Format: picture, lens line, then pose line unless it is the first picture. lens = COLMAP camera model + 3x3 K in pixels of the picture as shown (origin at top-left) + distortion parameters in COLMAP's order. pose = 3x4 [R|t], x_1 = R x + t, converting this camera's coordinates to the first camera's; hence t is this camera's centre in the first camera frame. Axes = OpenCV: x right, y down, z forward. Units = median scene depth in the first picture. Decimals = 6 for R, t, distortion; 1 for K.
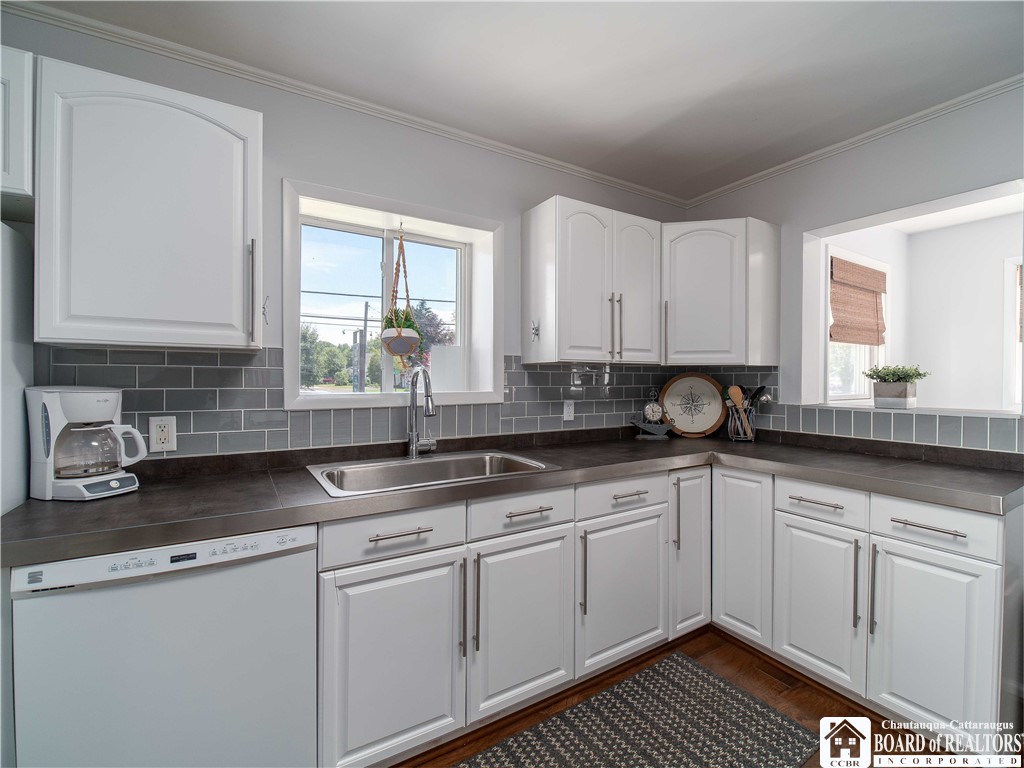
lens RADIAL K [[466.5, 0, 508.0], [0, 466.5, 381.1], [0, 0, 1]] dist [0.004863, -0.003434]
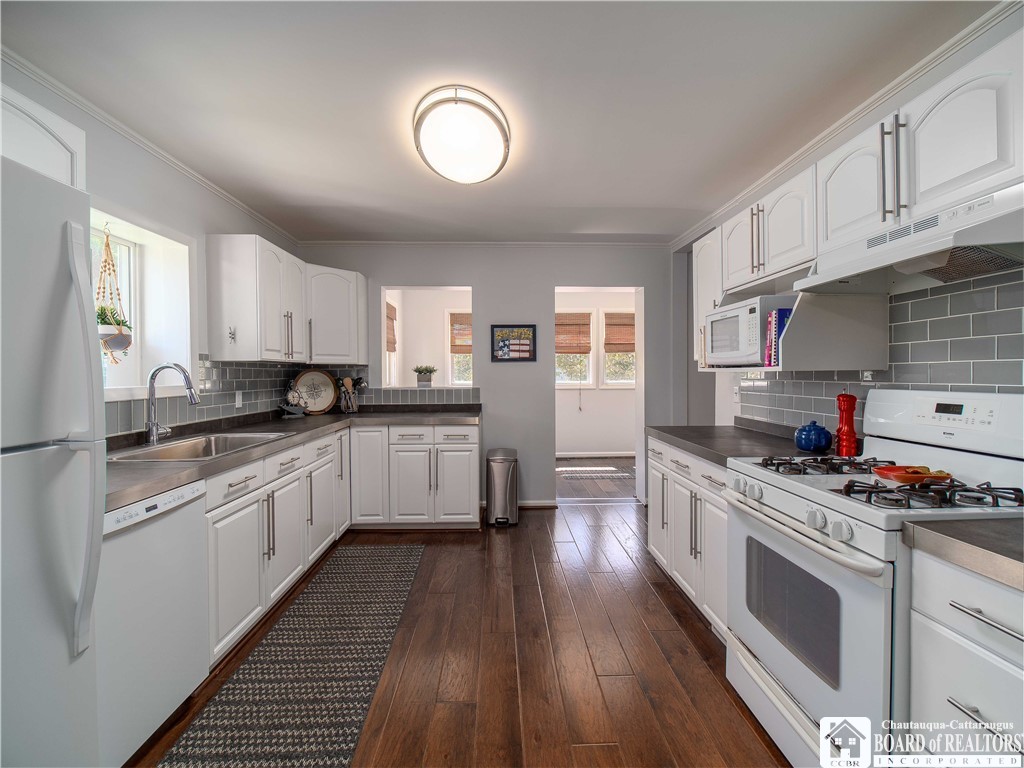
lens RADIAL K [[466.5, 0, 512.8], [0, 466.5, 379.0], [0, 0, 1]] dist [0.004863, -0.003434]
pose [[0.497640, -0.017375, 0.867209, -0.671674], [0.012842, 0.999837, 0.012663, 0.003563], [-0.867288, 0.004835, 0.497783, -0.280677]]
